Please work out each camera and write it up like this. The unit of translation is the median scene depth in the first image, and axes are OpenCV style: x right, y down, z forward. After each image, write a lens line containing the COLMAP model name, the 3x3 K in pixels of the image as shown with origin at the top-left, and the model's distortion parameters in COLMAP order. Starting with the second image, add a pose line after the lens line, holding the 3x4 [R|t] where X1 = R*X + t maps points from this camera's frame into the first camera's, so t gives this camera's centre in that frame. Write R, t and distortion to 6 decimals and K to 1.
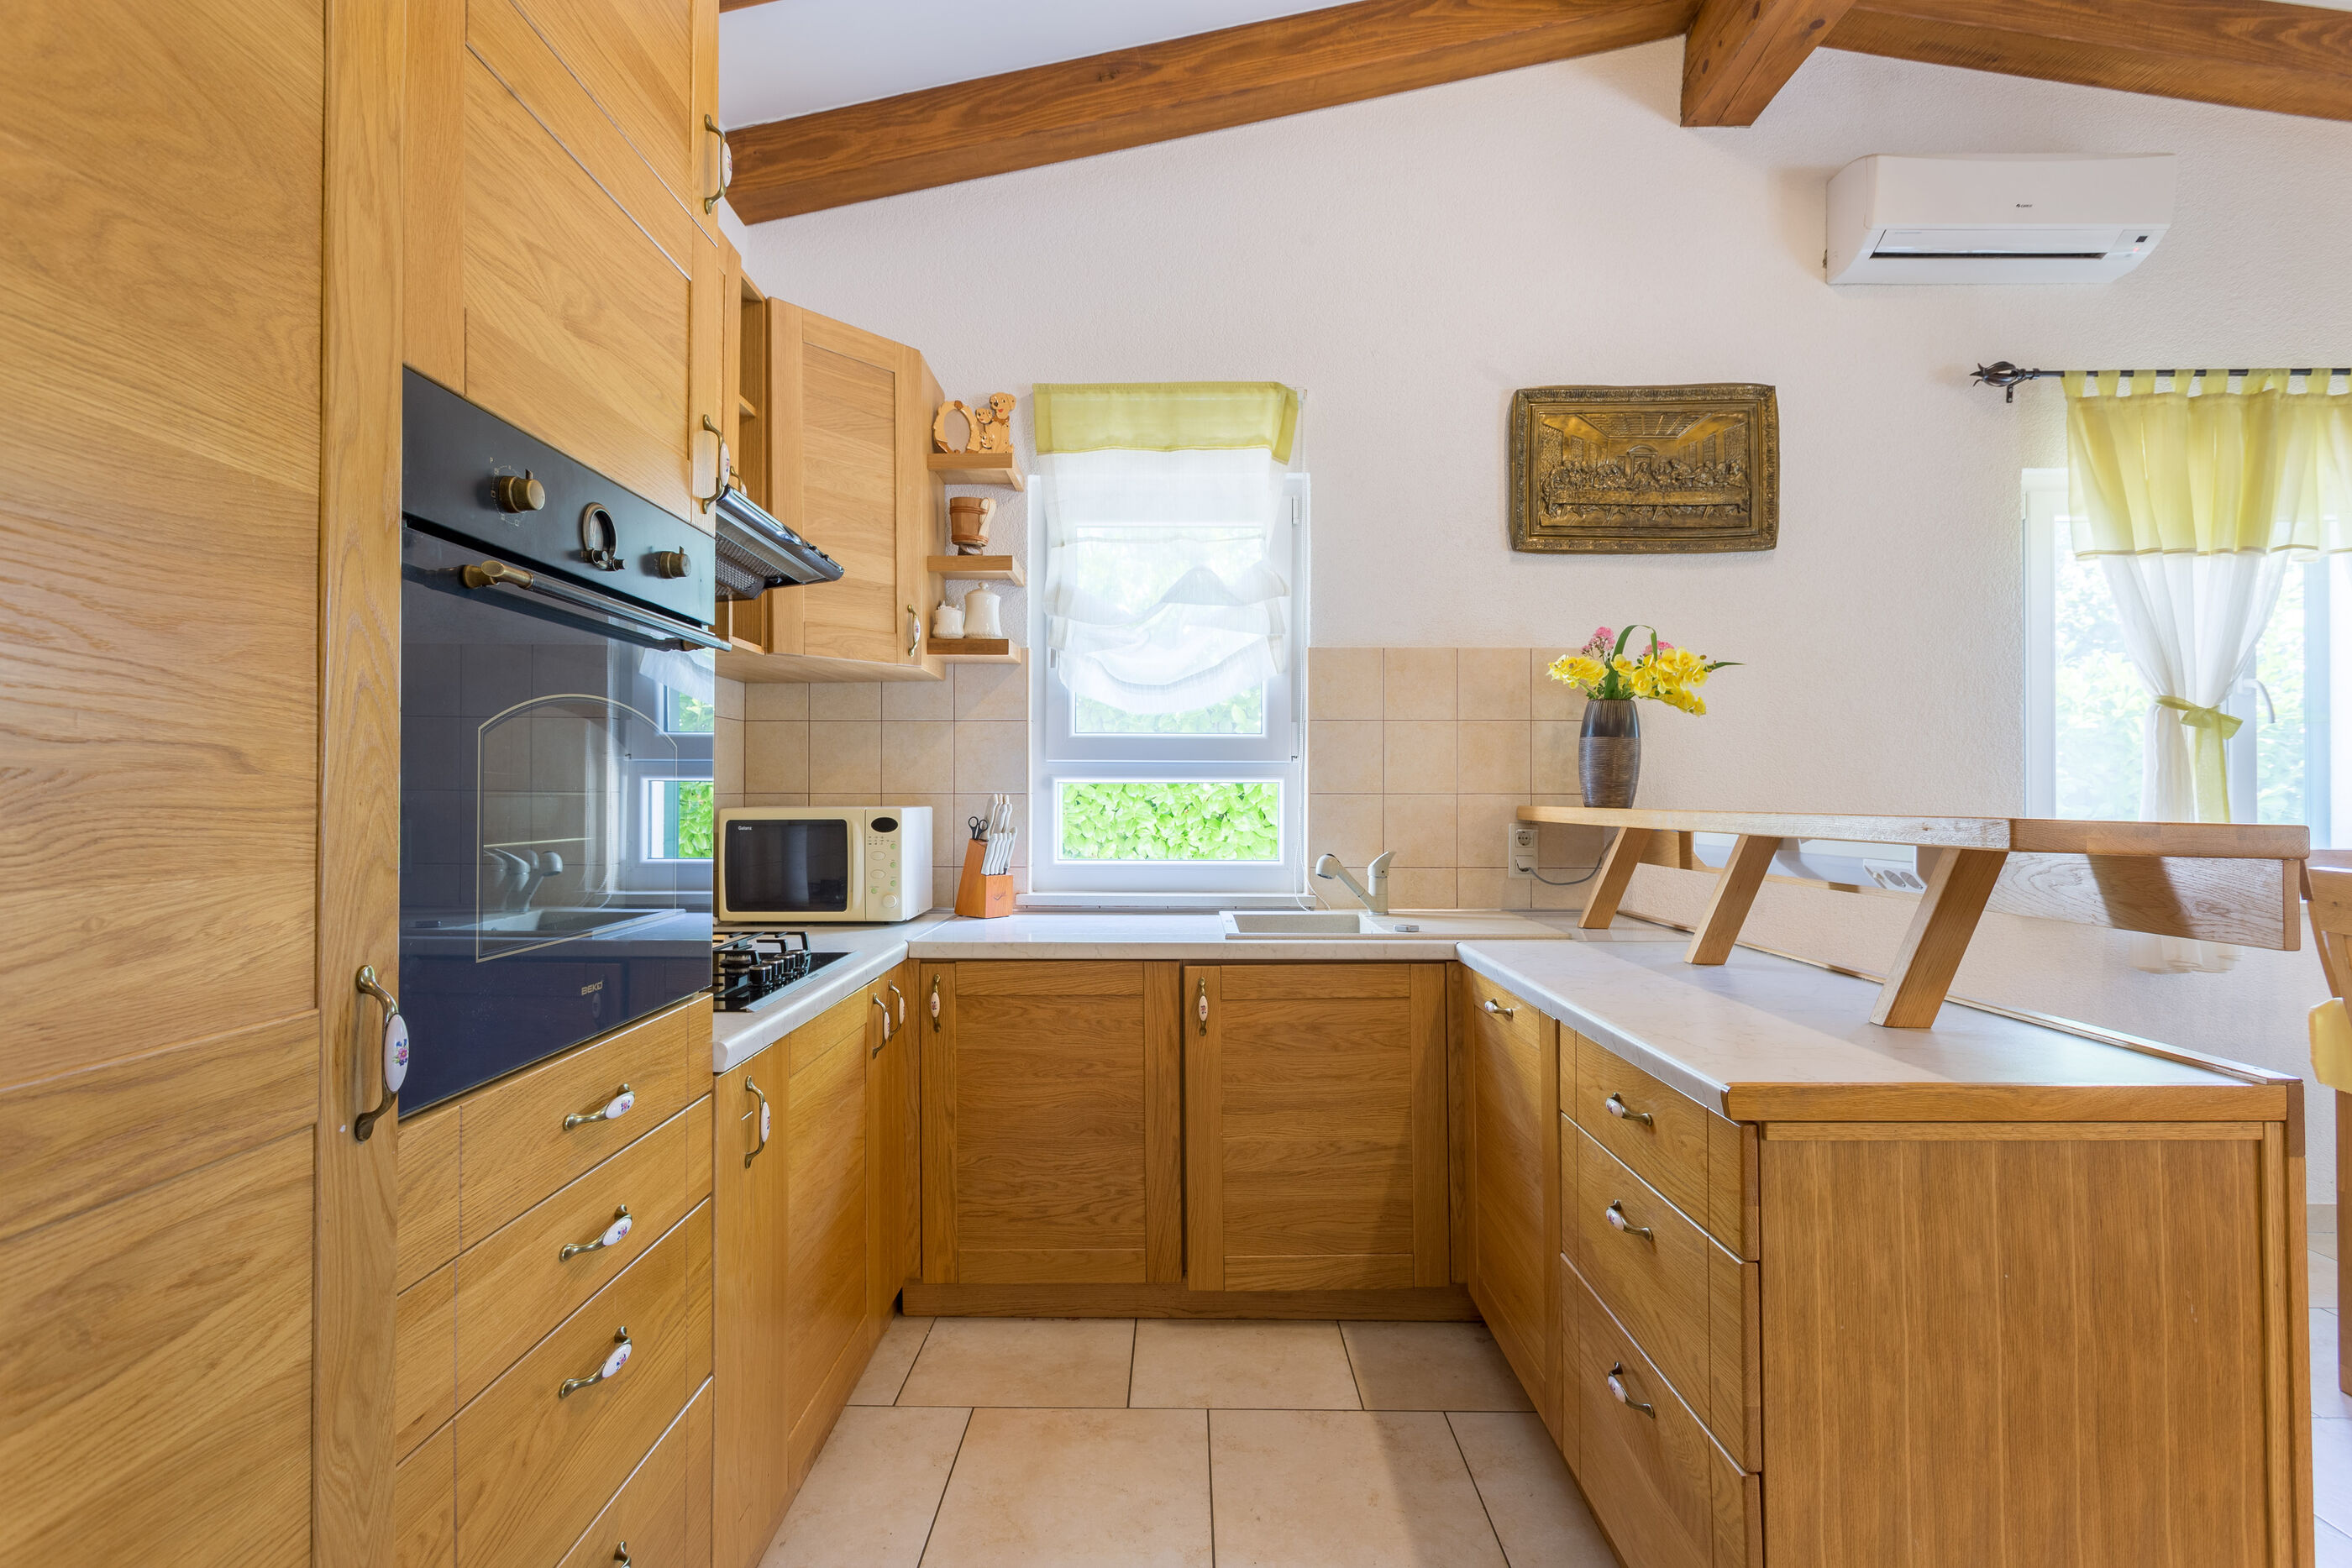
lens RADIAL K [[1112.5, 0, 1169.8], [0, 1112.5, 785.9], [0, 0, 1]] dist [-0.000900, 0.002150]
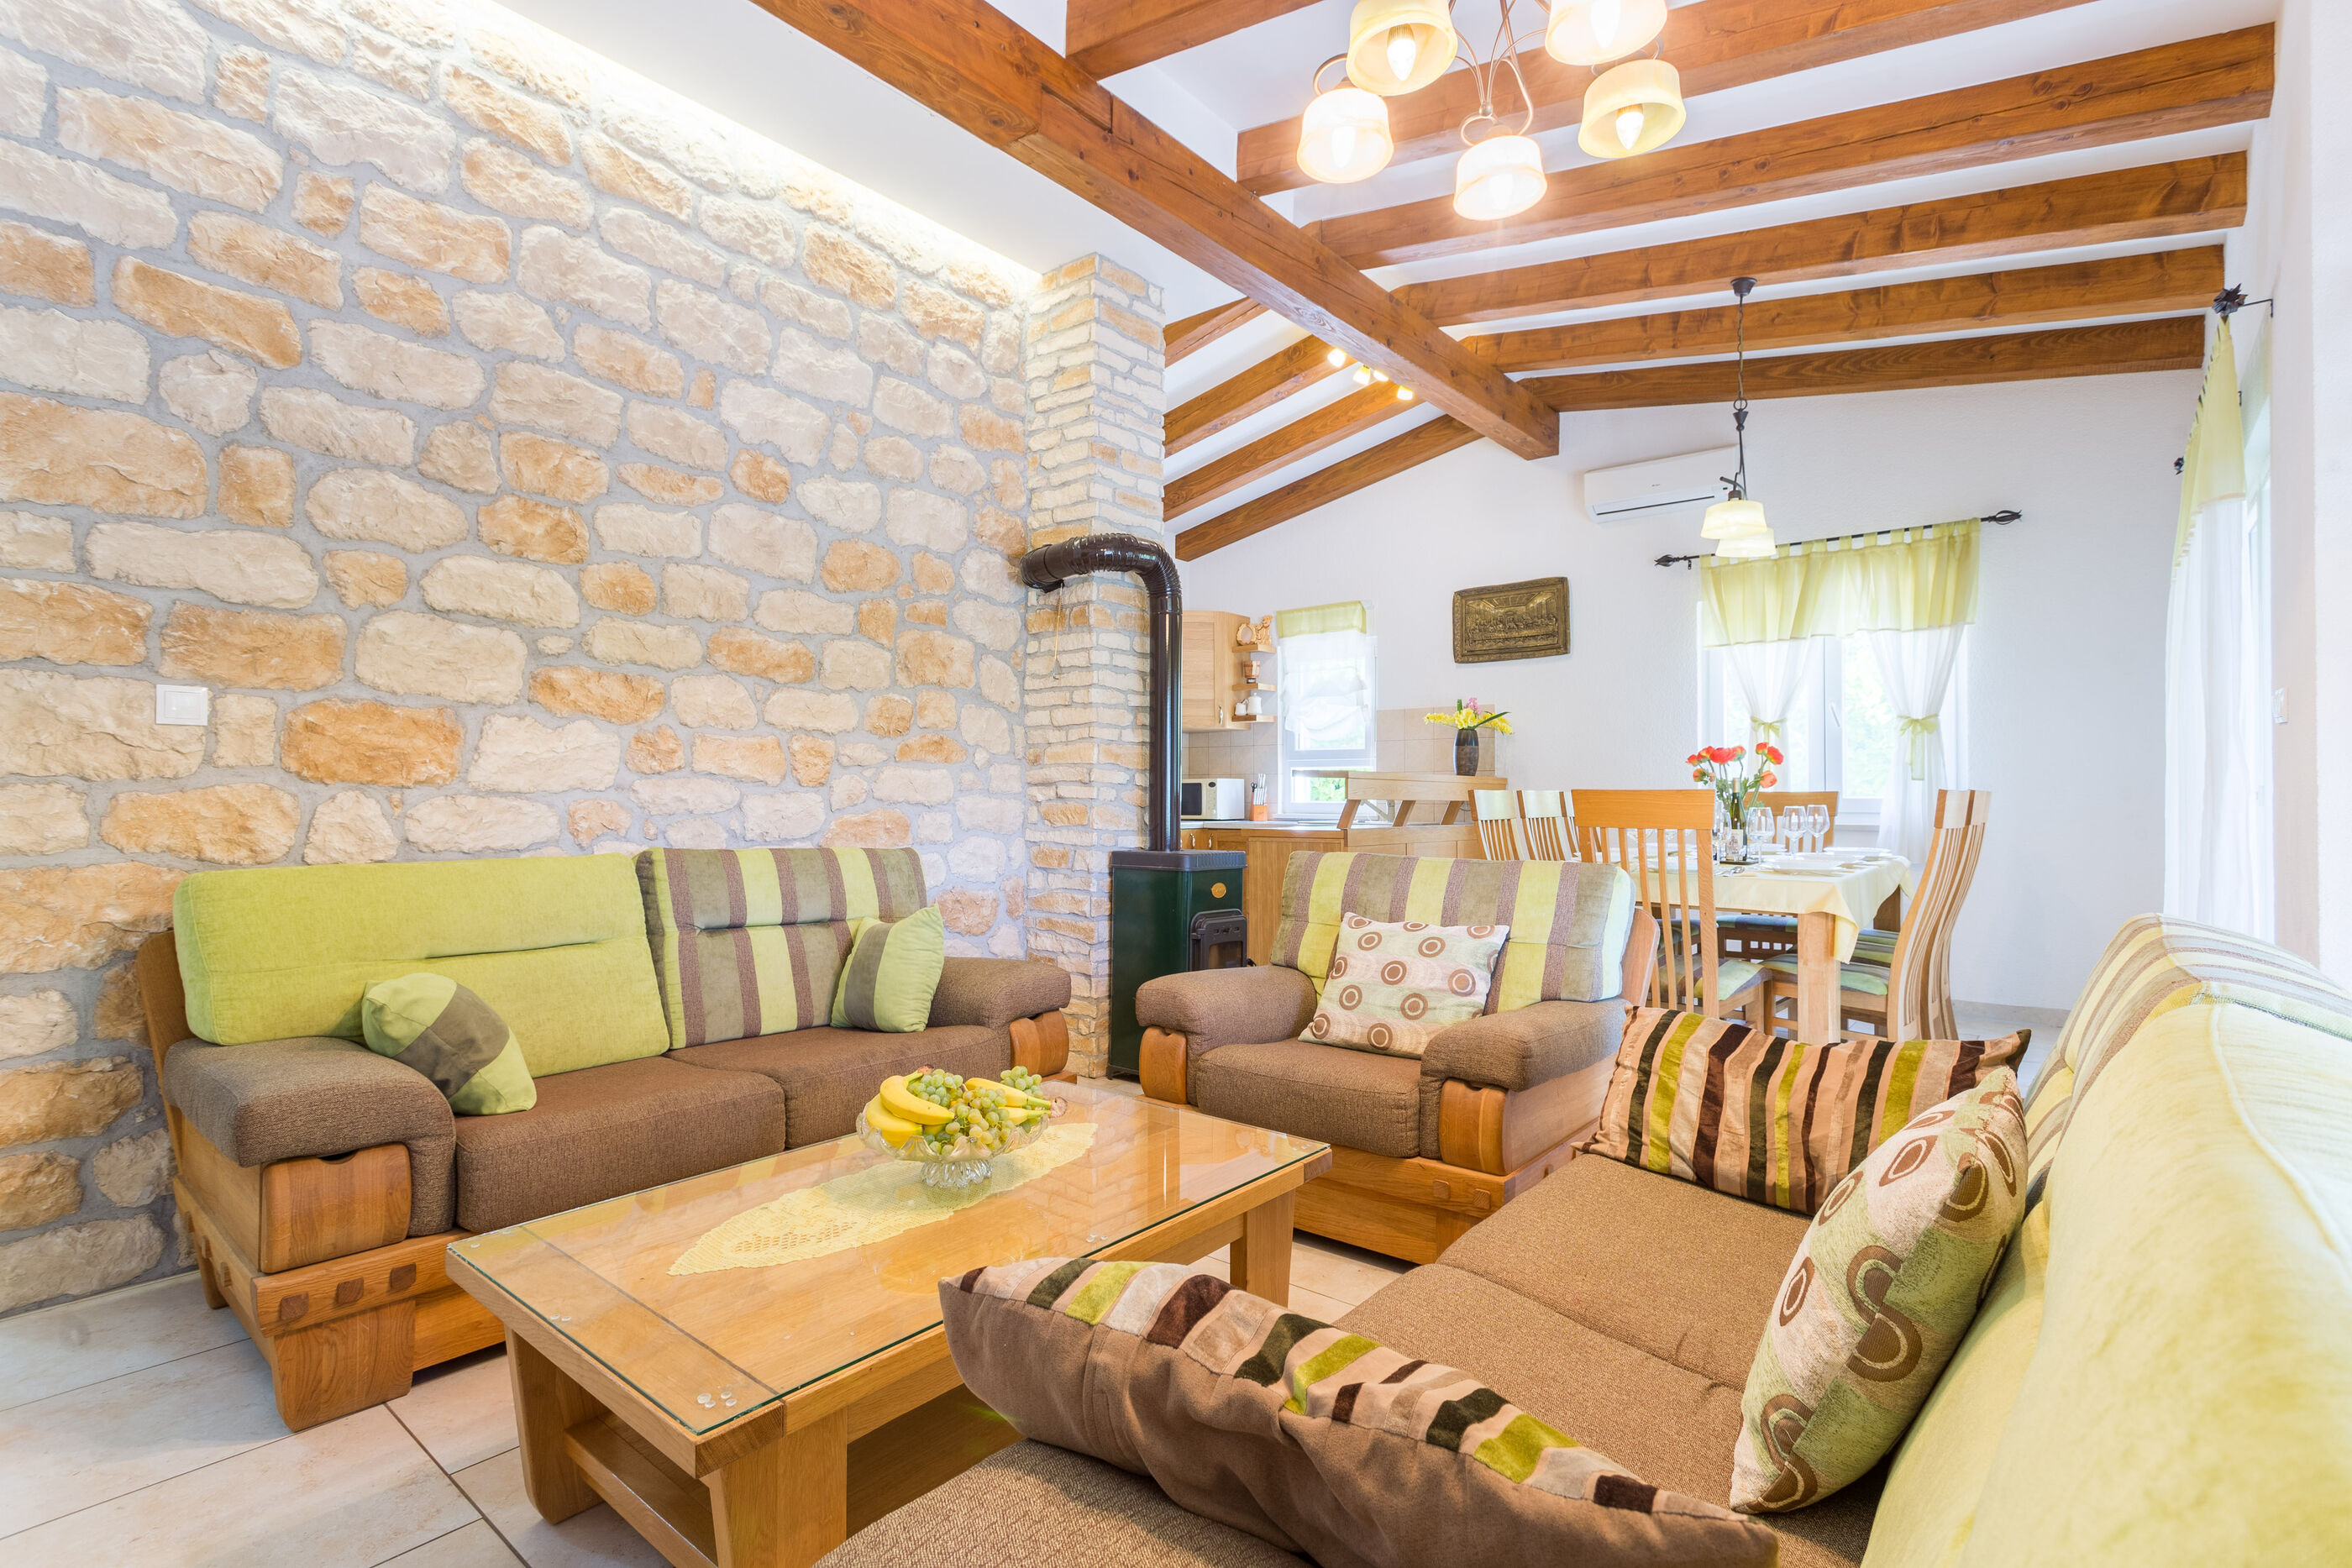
lens RADIAL K [[1110.1, 0, 1175.2], [0, 1110.1, 786.1], [0, 0, 1]] dist [-0.000809, 0.001164]
pose [[0.774679, -0.004574, -0.632339, 1.299005], [0.003316, 0.999989, -0.003172, 0.042528], [0.632346, 0.000360, 0.774686, -1.102955]]
